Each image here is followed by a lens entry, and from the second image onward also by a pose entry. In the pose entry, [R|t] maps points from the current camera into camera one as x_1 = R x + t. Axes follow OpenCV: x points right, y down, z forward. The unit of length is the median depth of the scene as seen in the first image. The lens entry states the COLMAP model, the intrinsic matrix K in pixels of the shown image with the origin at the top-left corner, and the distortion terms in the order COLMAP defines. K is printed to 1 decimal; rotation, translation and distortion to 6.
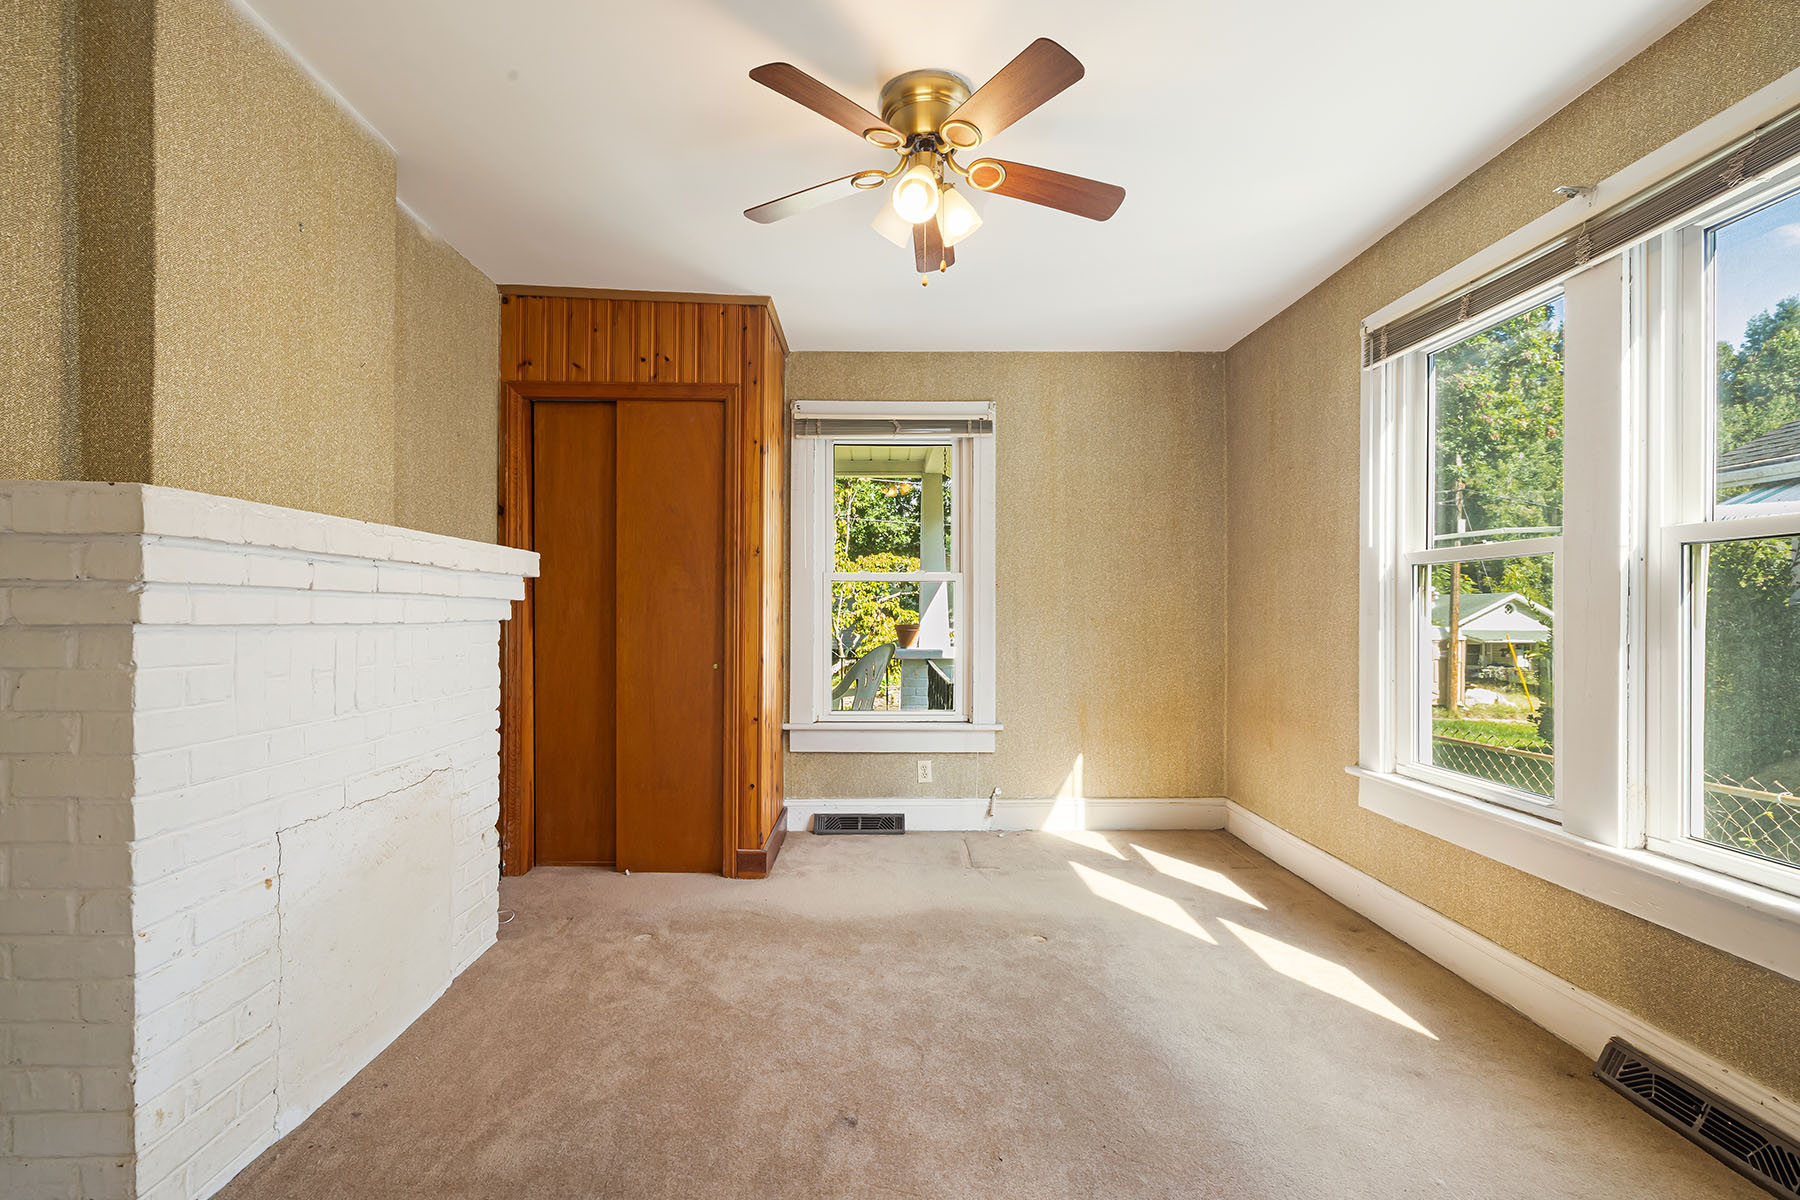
lens RADIAL K [[758.4, 0, 886.9], [0, 758.4, 612.7], [0, 0, 1]] dist [-0.000459, 0.000045]
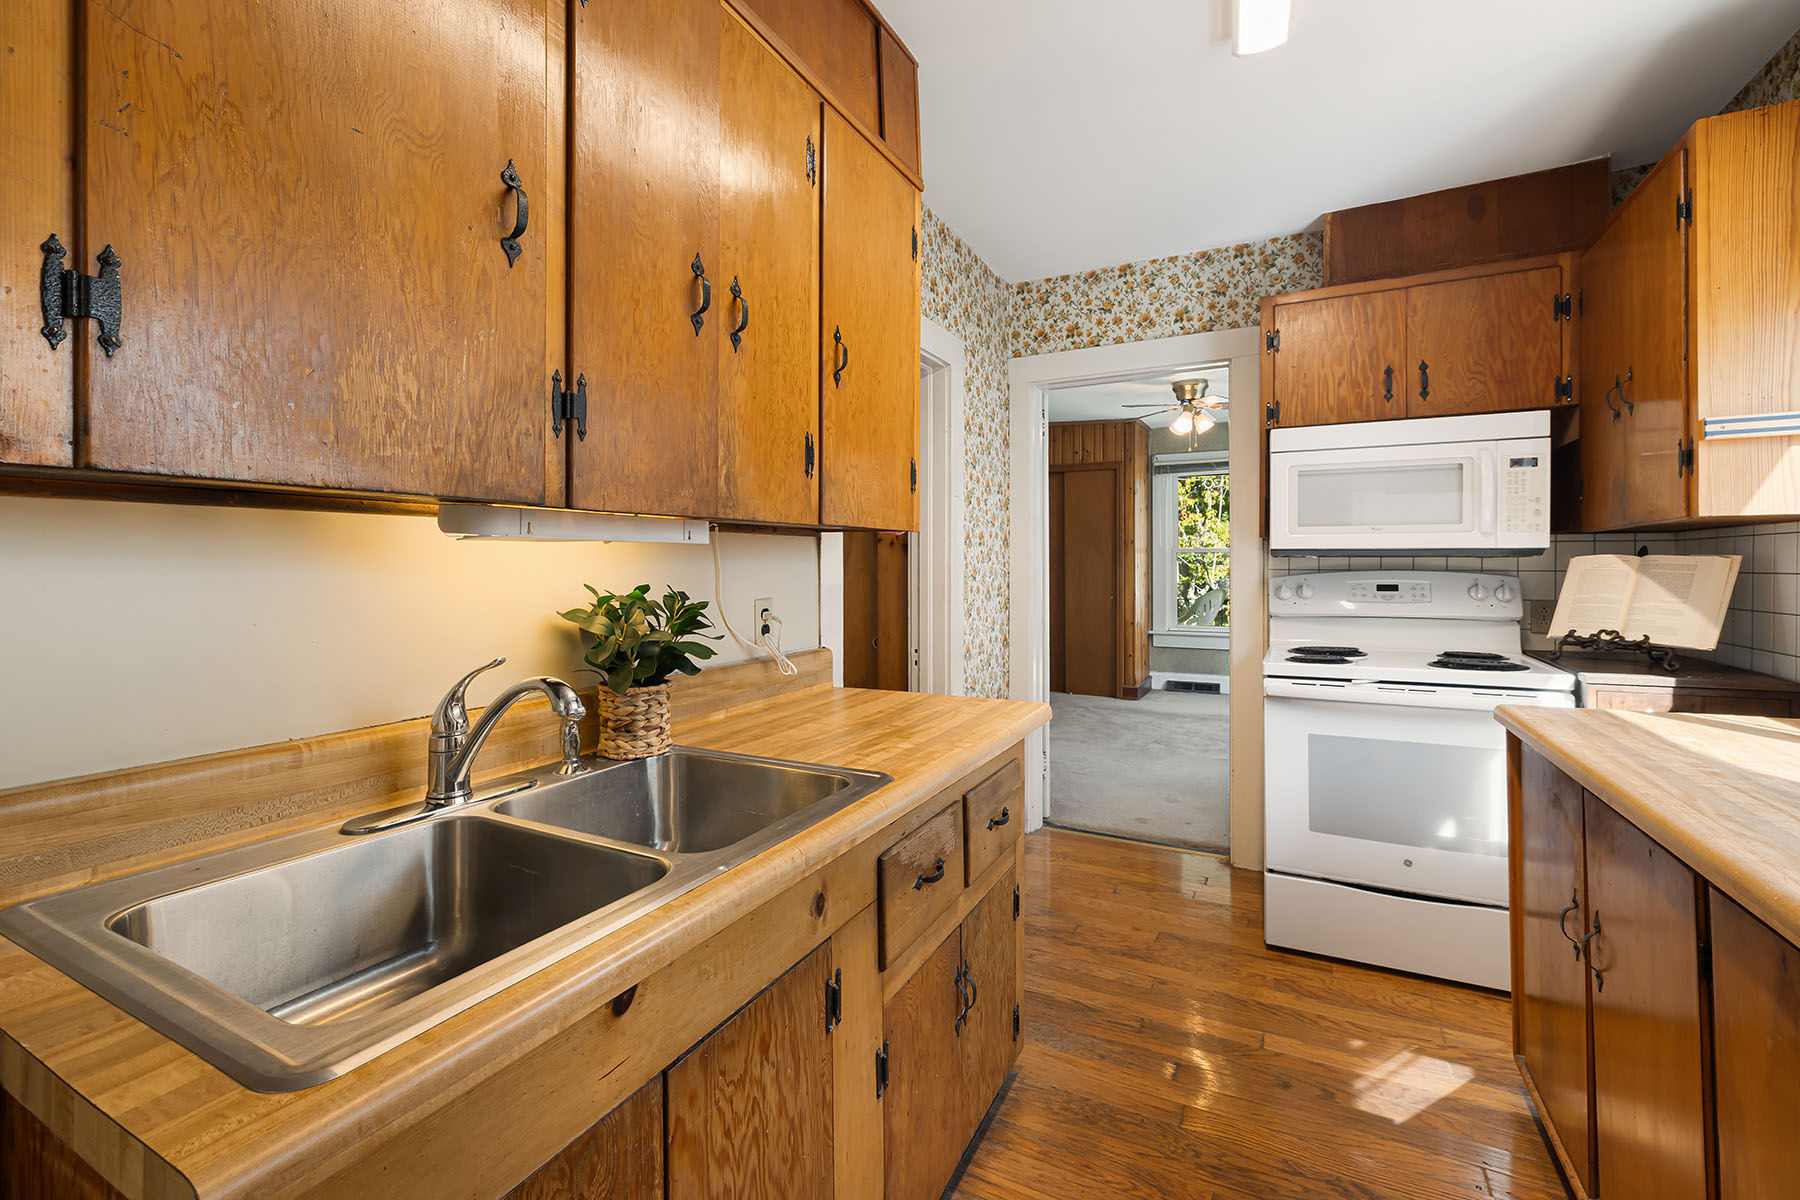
lens RADIAL K [[775.8, 0, 898.4], [0, 775.8, 562.9], [0, 0, 1]] dist [0.001190, 0.000403]
pose [[0.883102, -0.007097, -0.469127, 0.253009], [0.007340, 0.999972, -0.001310, -0.025177], [0.469123, -0.002287, 0.883130, -1.142042]]
